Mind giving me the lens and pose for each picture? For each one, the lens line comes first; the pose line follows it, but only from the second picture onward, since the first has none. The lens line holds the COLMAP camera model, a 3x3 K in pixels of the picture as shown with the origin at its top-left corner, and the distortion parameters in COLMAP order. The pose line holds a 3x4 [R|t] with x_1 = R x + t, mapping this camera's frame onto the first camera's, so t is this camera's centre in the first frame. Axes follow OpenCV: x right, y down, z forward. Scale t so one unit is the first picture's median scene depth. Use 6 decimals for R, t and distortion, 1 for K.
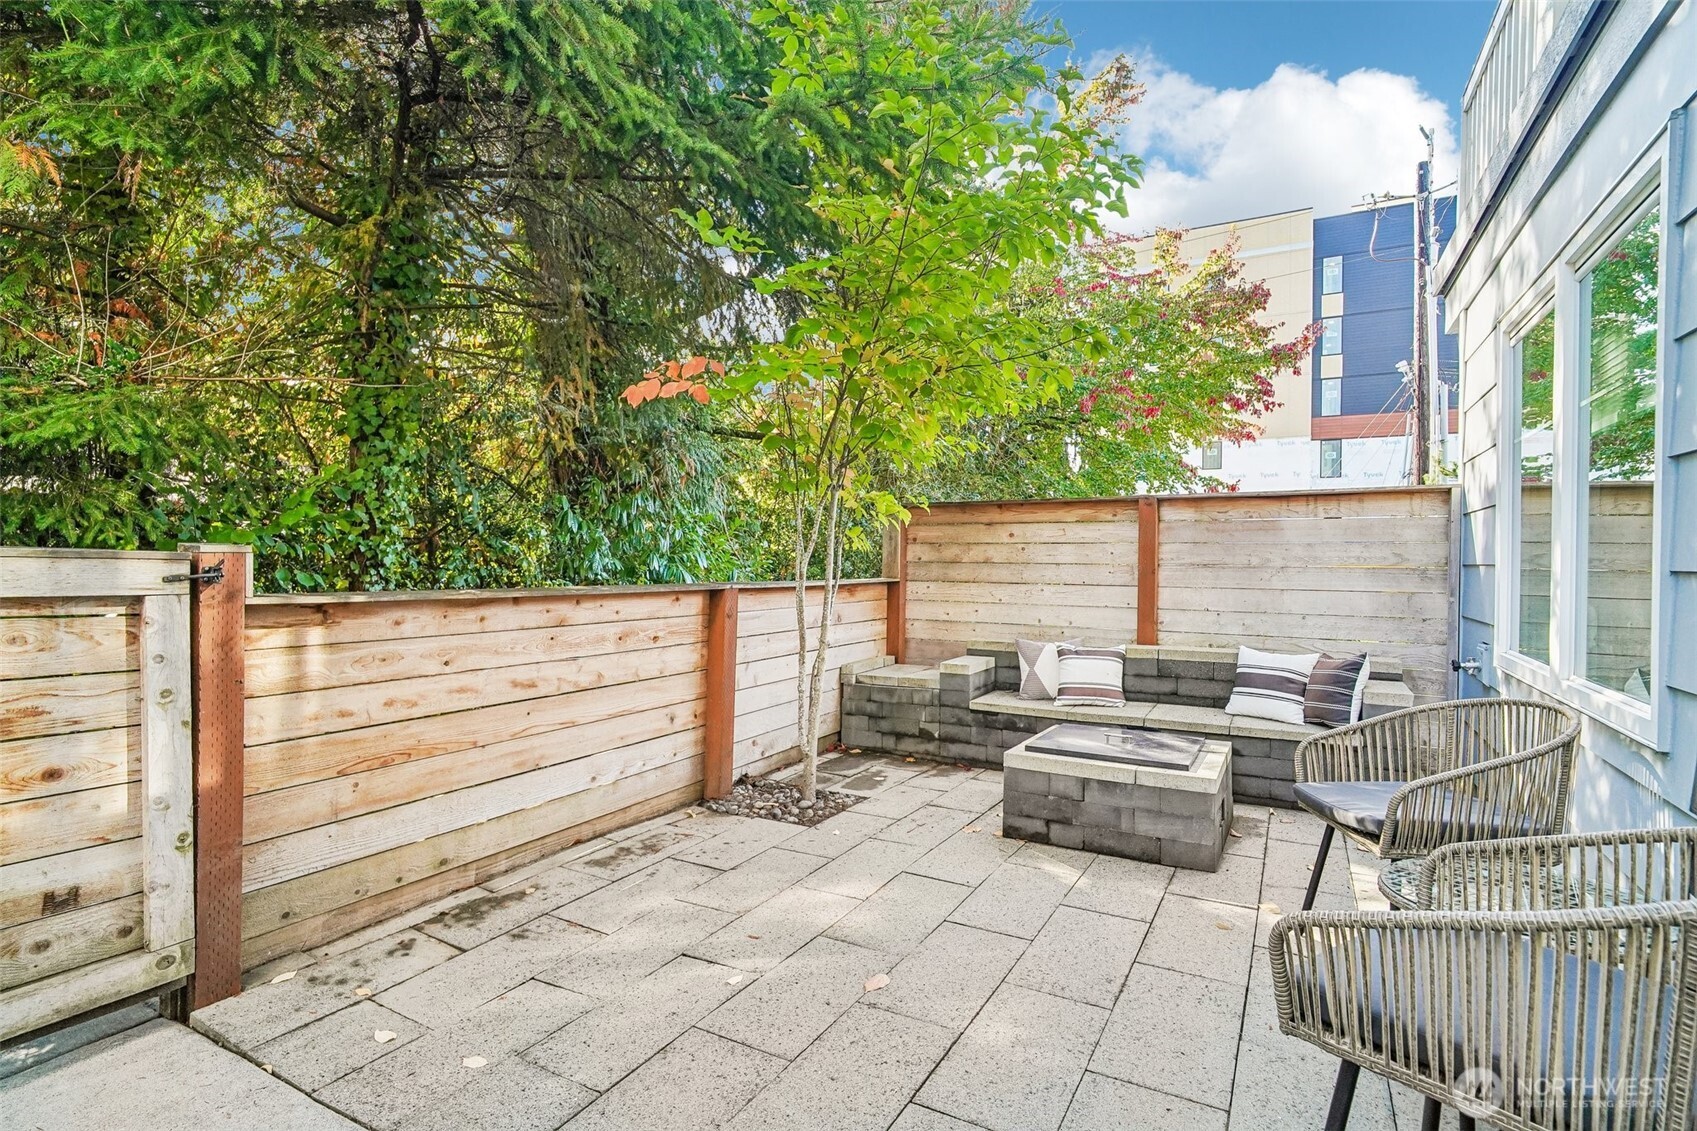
lens RADIAL K [[796.4, 0, 845.0], [0, 796.4, 559.6], [0, 0, 1]] dist [-0.006603, 0.001559]
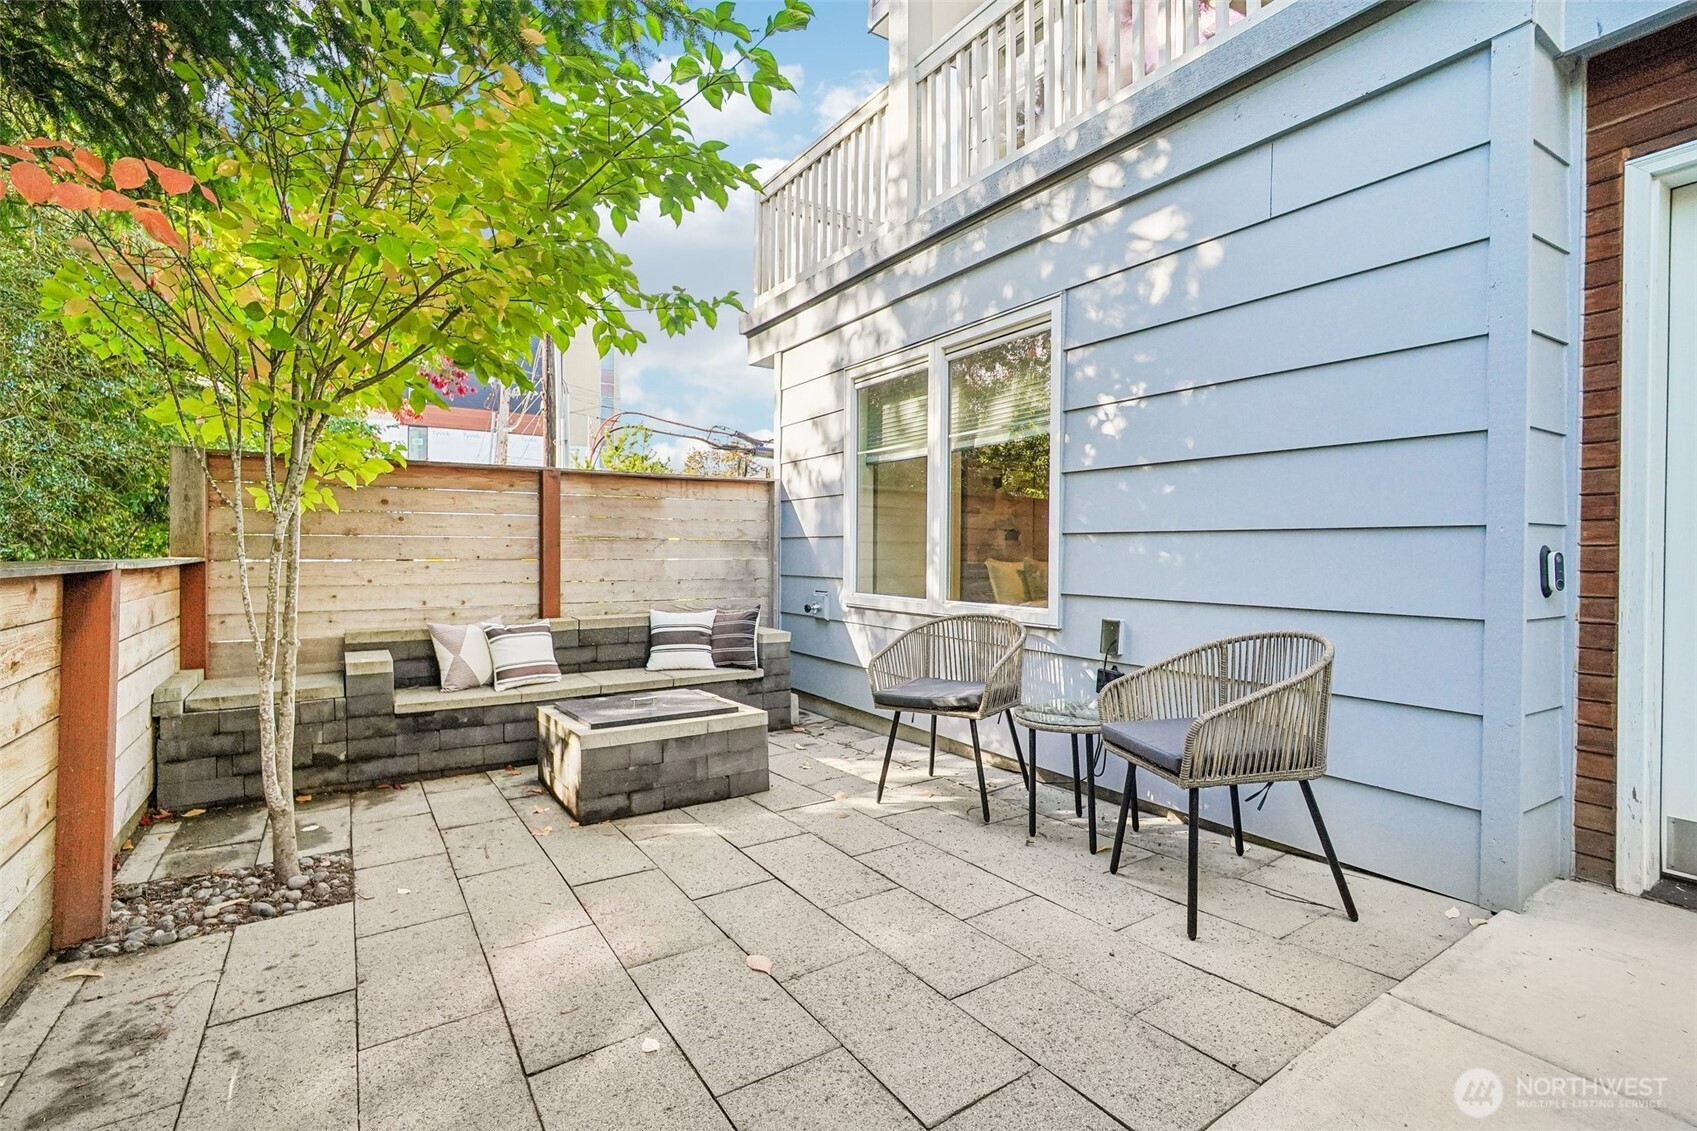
lens RADIAL K [[796.4, 0, 845.0], [0, 796.4, 559.6], [0, 0, 1]] dist [-0.006603, 0.001559]
pose [[0.470092, -0.017264, 0.882449, -0.414137], [0.001375, 0.999822, 0.018828, 0.019762], [-0.882616, -0.007638, 0.470032, 0.264843]]
